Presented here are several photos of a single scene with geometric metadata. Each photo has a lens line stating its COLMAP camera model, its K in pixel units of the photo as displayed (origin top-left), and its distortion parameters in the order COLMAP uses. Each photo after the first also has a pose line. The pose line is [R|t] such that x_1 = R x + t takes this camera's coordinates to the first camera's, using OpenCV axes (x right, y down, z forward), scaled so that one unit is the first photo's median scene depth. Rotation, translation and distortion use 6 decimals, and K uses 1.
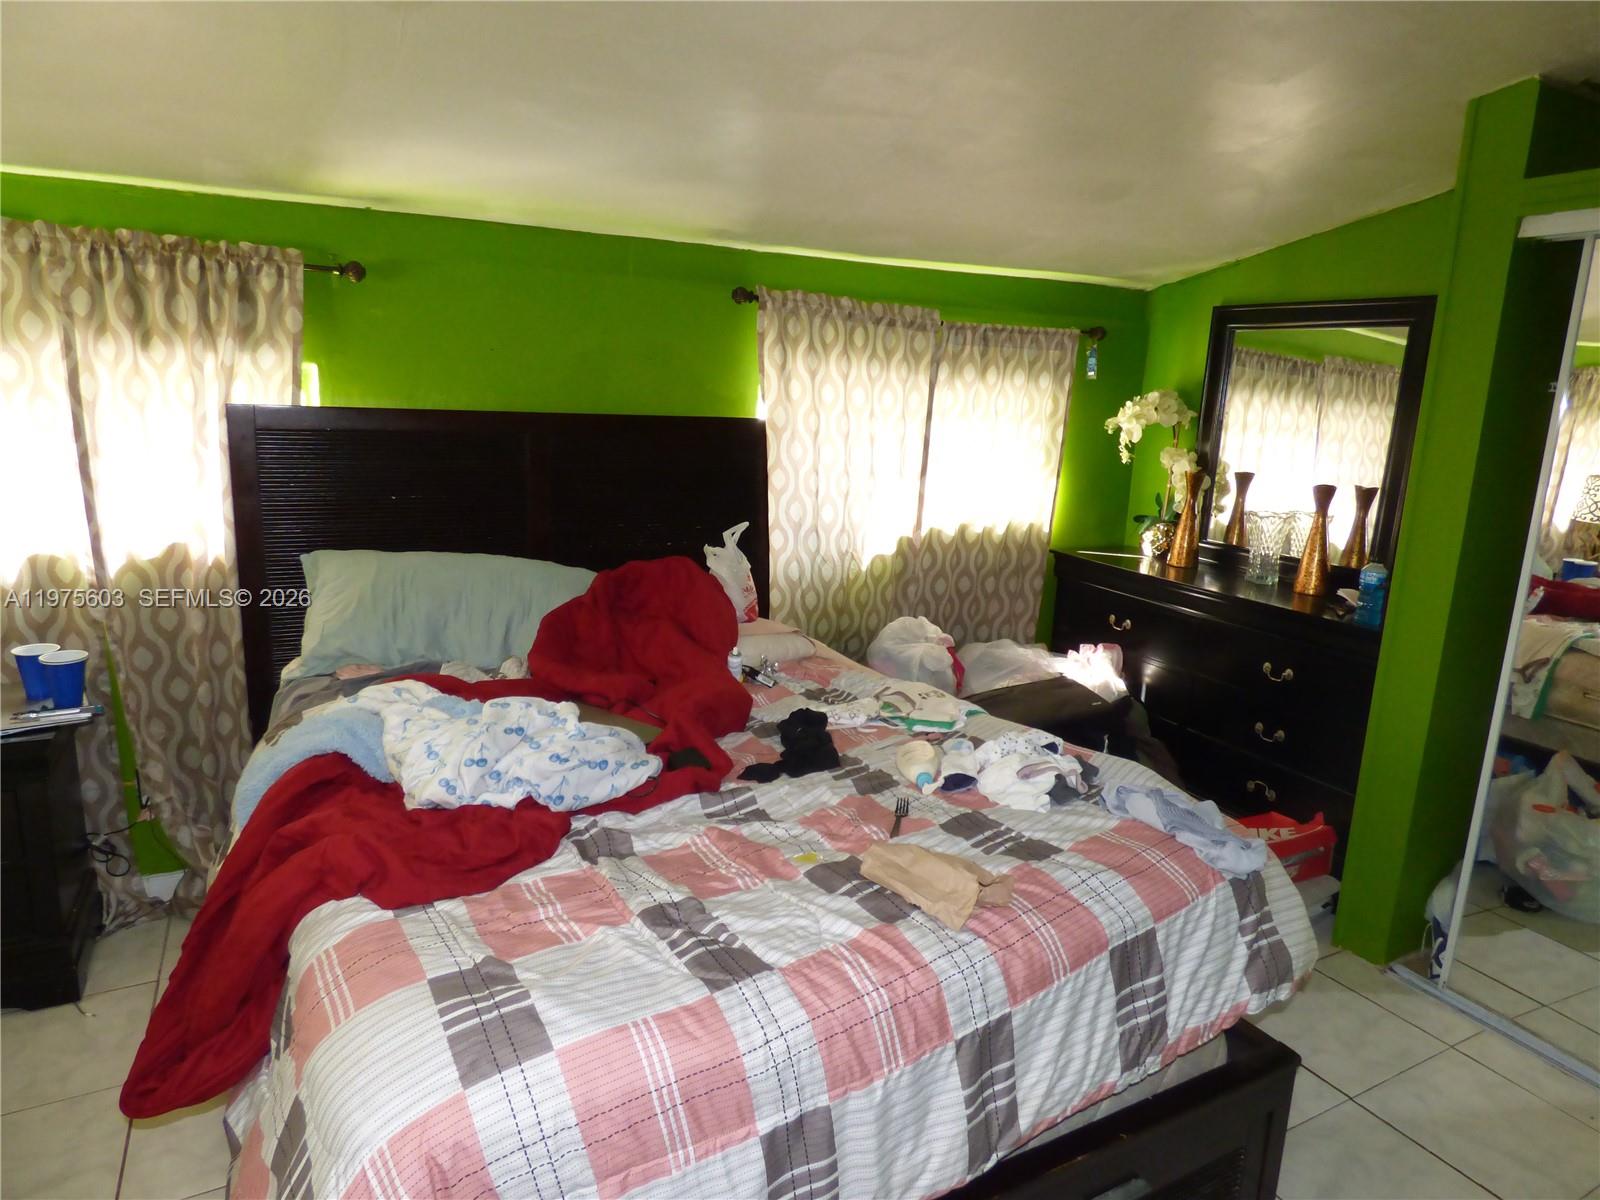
lens RADIAL K [[967.7, 0, 798.3], [0, 967.7, 599.8], [0, 0, 1]] dist [-0.007586, -0.001798]
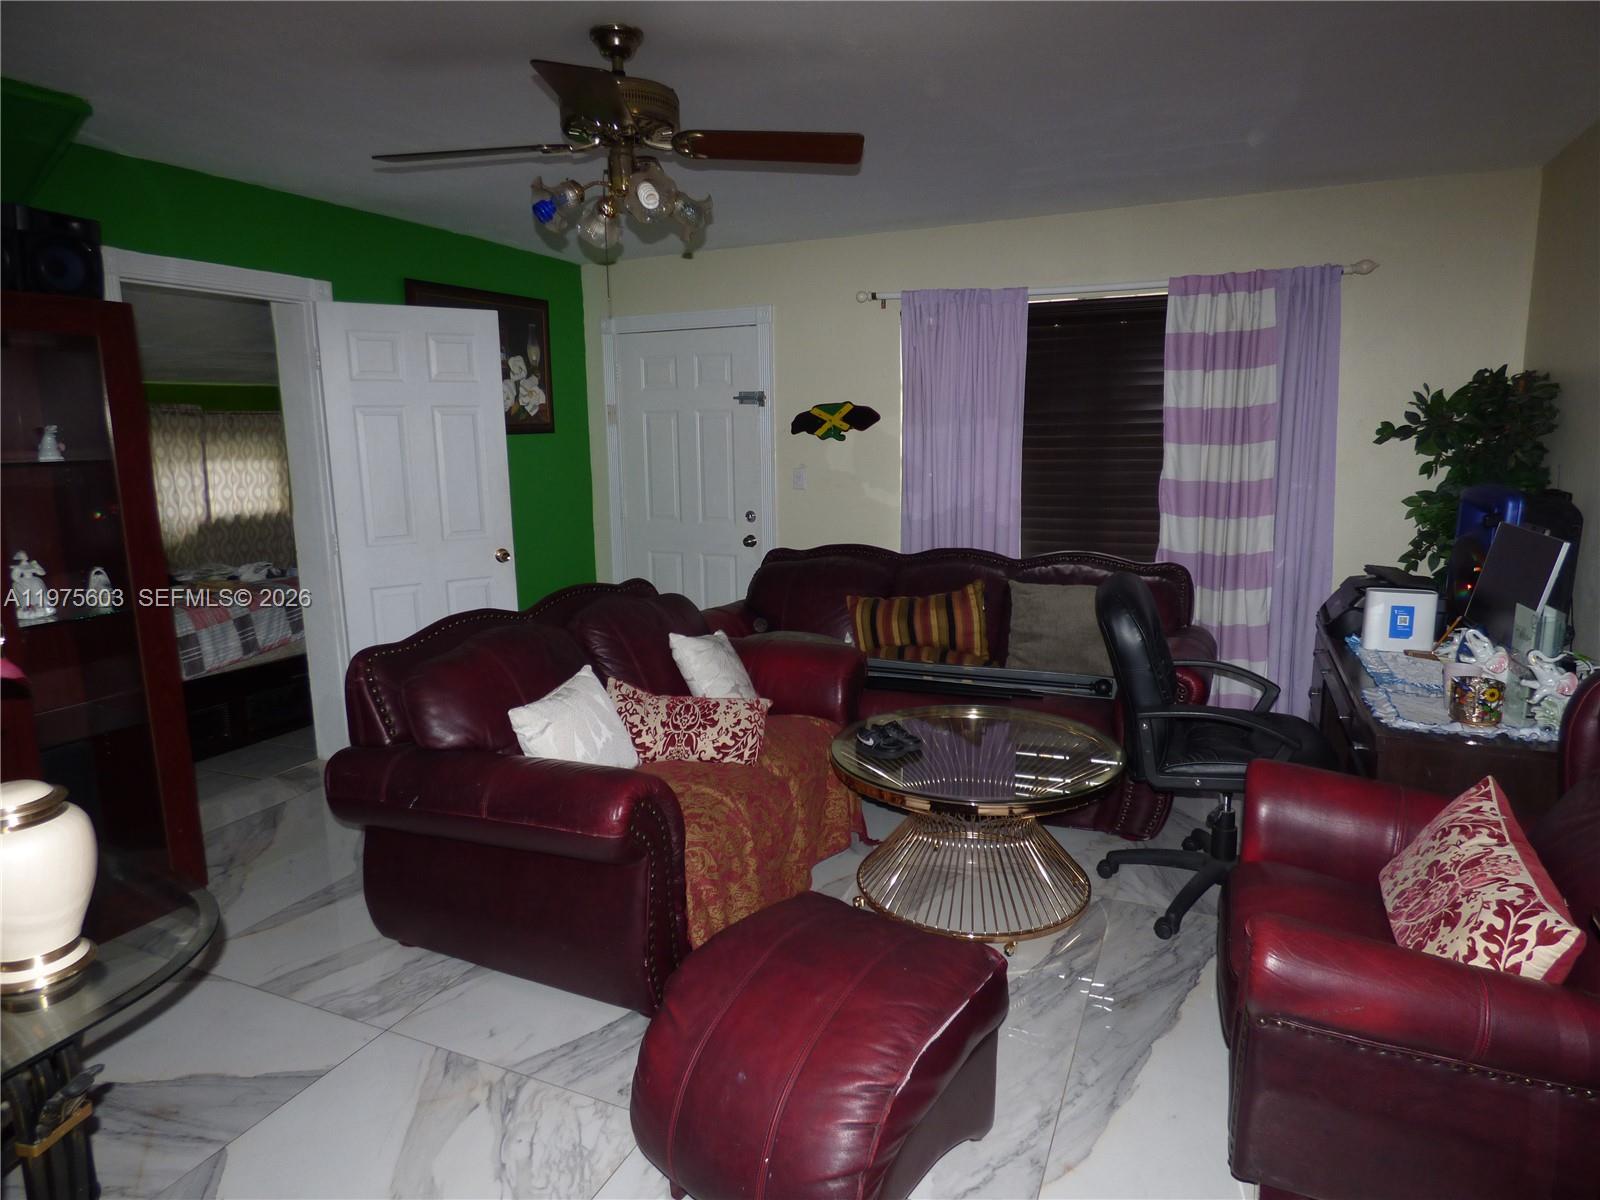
lens RADIAL K [[967.7, 0, 803.0], [0, 967.7, 597.5], [0, 0, 1]] dist [-0.007586, -0.001798]
pose [[0.787730, -0.154244, 0.596398, -0.118400], [0.182073, 0.983188, 0.013793, 0.279703], [-0.588499, 0.097722, 0.802570, -1.256637]]
